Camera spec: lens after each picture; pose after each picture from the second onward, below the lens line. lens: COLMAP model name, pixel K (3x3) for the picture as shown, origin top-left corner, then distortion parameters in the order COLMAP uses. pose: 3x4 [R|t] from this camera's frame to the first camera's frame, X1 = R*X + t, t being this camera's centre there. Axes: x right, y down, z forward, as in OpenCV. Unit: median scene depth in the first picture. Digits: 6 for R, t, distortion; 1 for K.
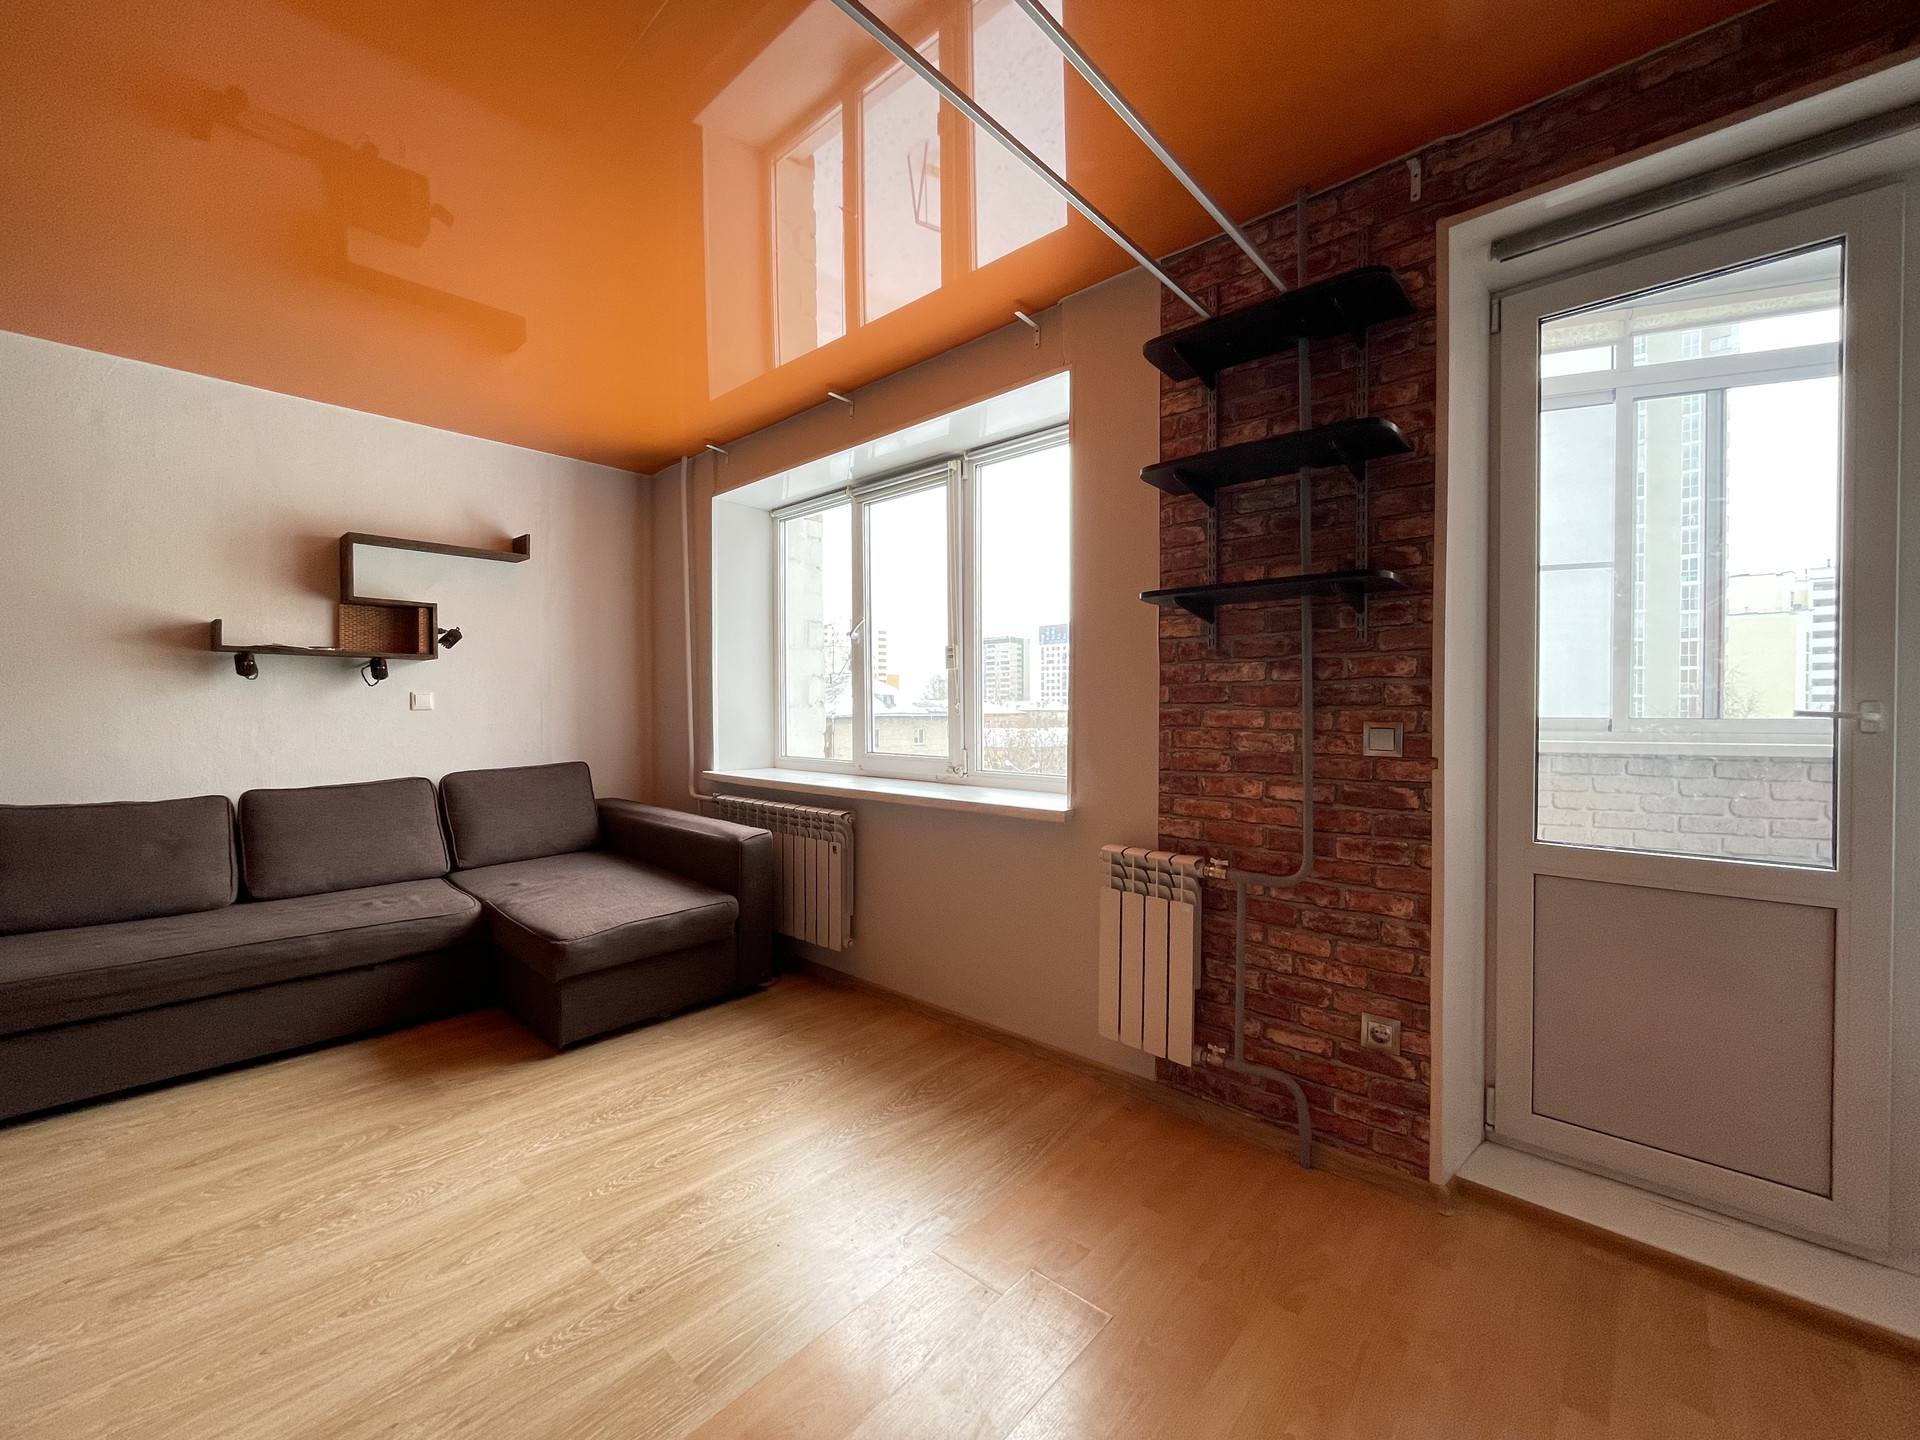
lens RADIAL K [[773.6, 0, 957.5], [0, 773.6, 715.4], [0, 0, 1]] dist [-0.002942, -0.000245]
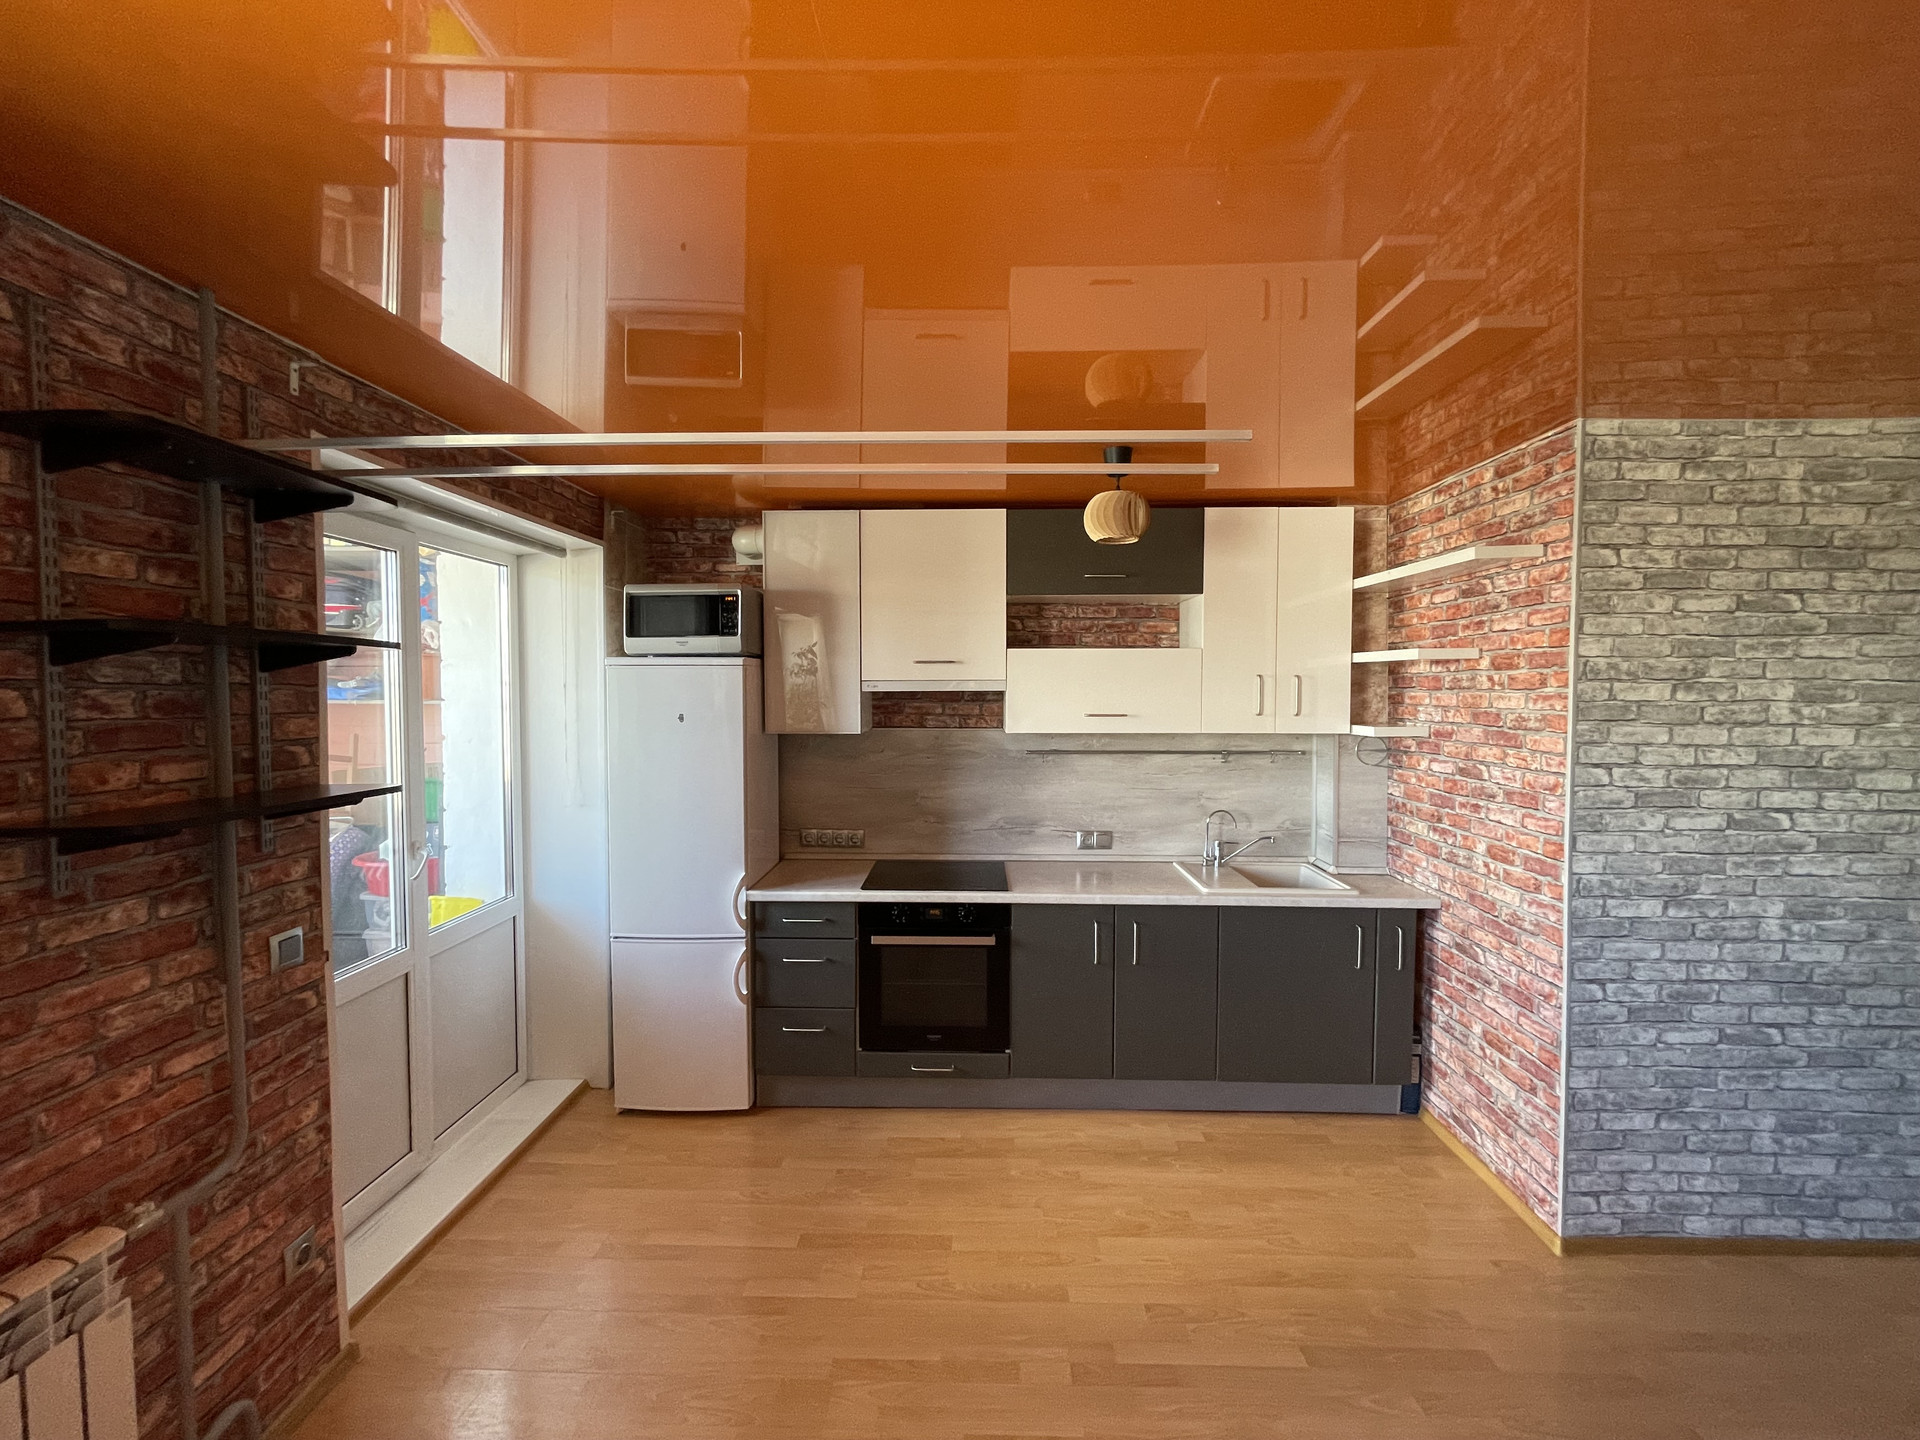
lens RADIAL K [[773.6, 0, 957.5], [0, 773.6, 715.4], [0, 0, 1]] dist [-0.002942, -0.000245]
pose [[-0.654998, -0.024532, 0.755233, -0.660686], [0.010152, 0.999097, 0.041258, -0.274063], [-0.755563, 0.034691, -0.654157, 0.952436]]
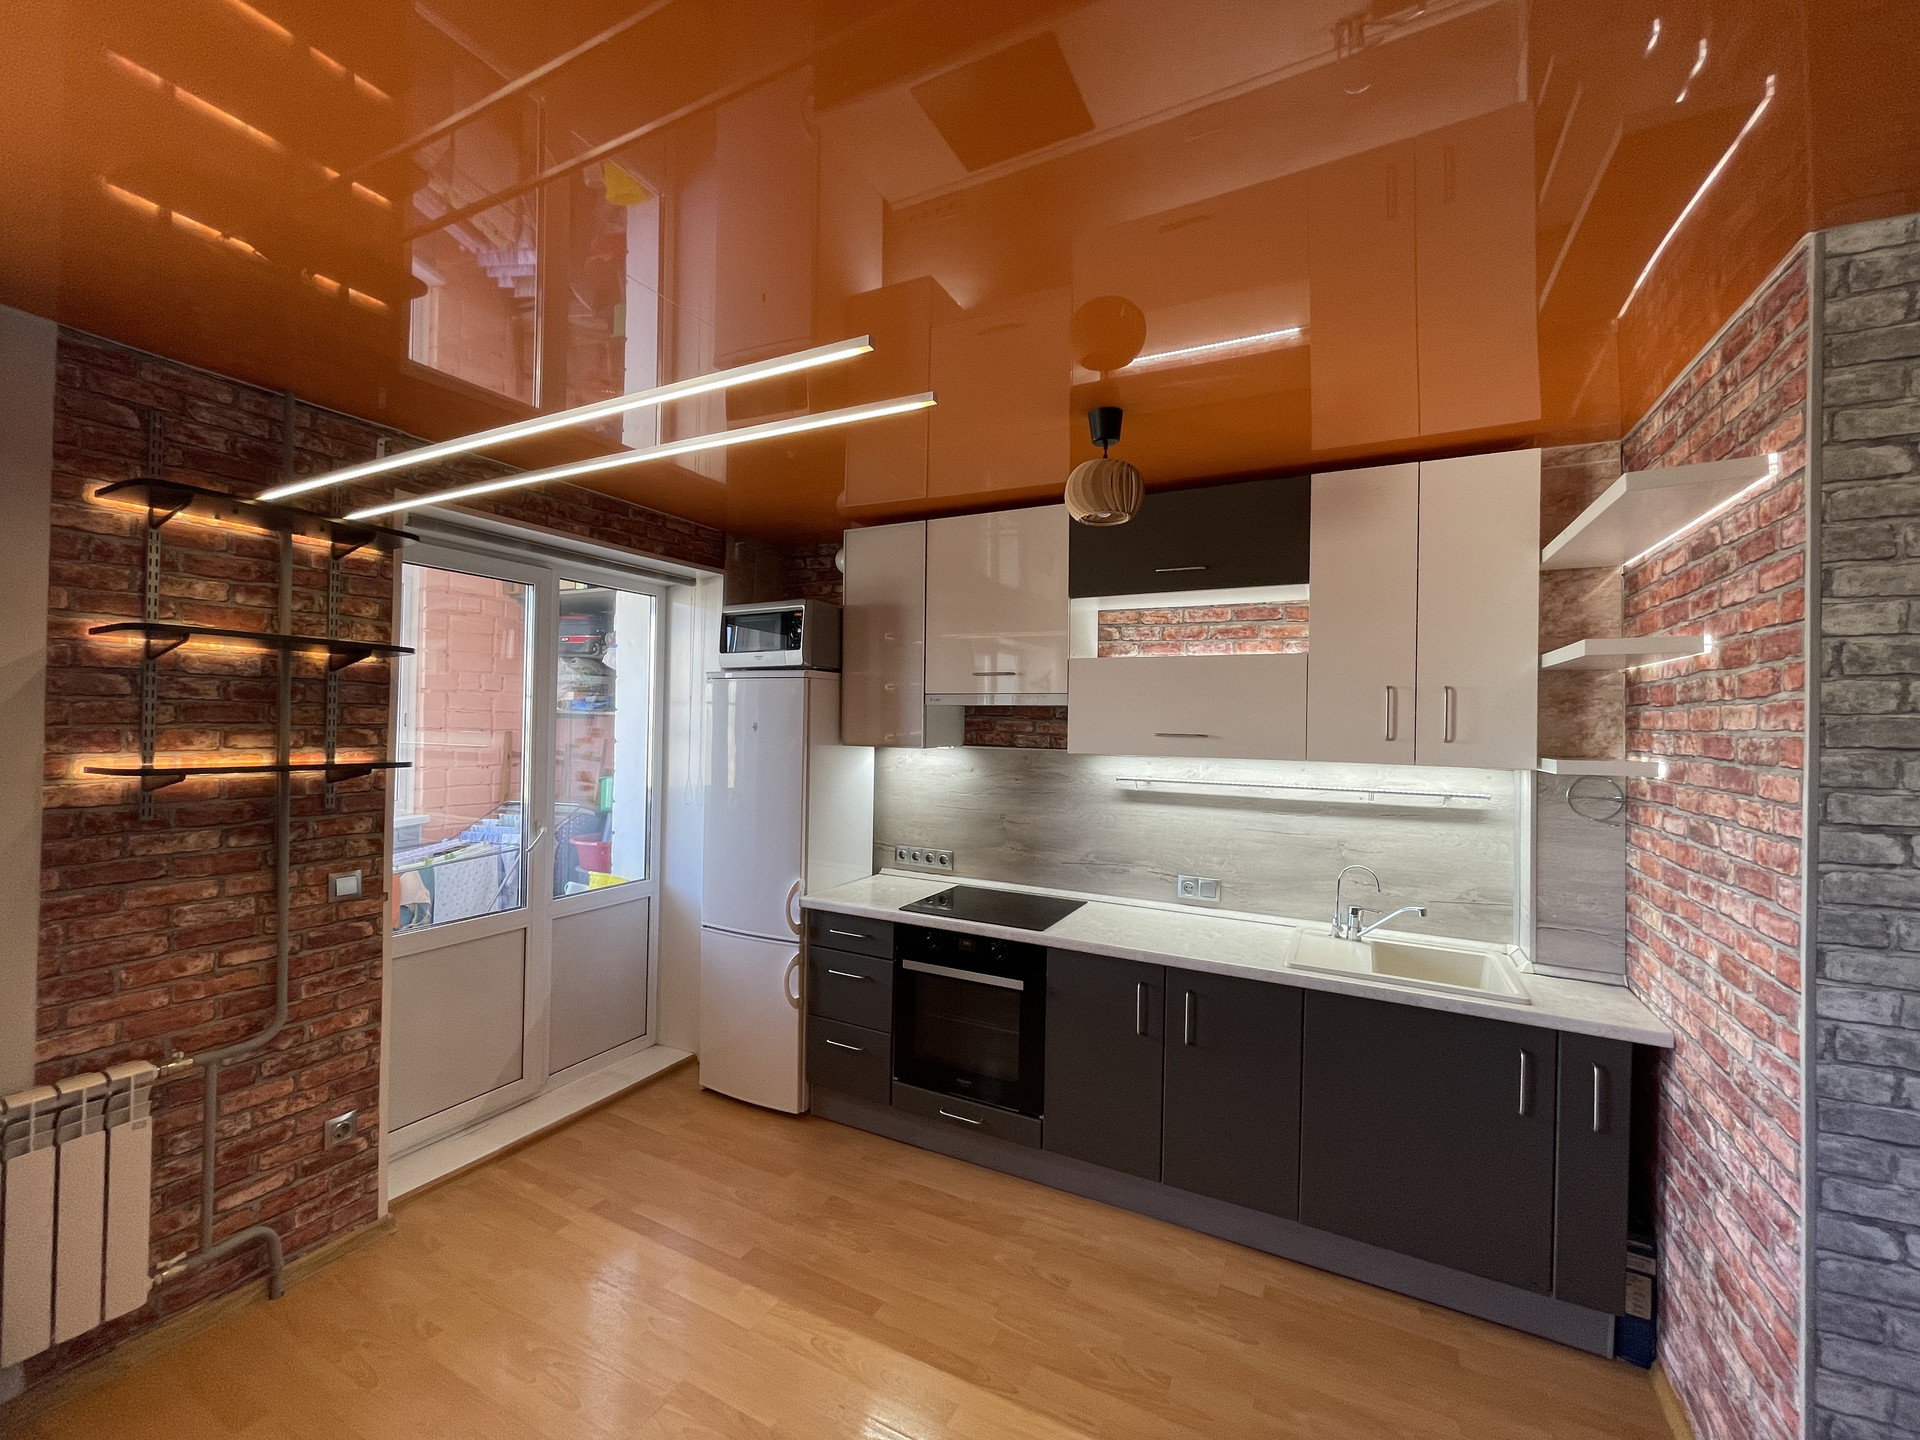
lens RADIAL K [[773.6, 0, 957.5], [0, 773.6, 715.4], [0, 0, 1]] dist [-0.002942, -0.000245]
pose [[-0.260768, 0.005299, 0.965387, -0.844177], [-0.006259, 0.999955, -0.007180, -0.226470], [-0.965381, -0.007915, -0.260723, 0.374434]]
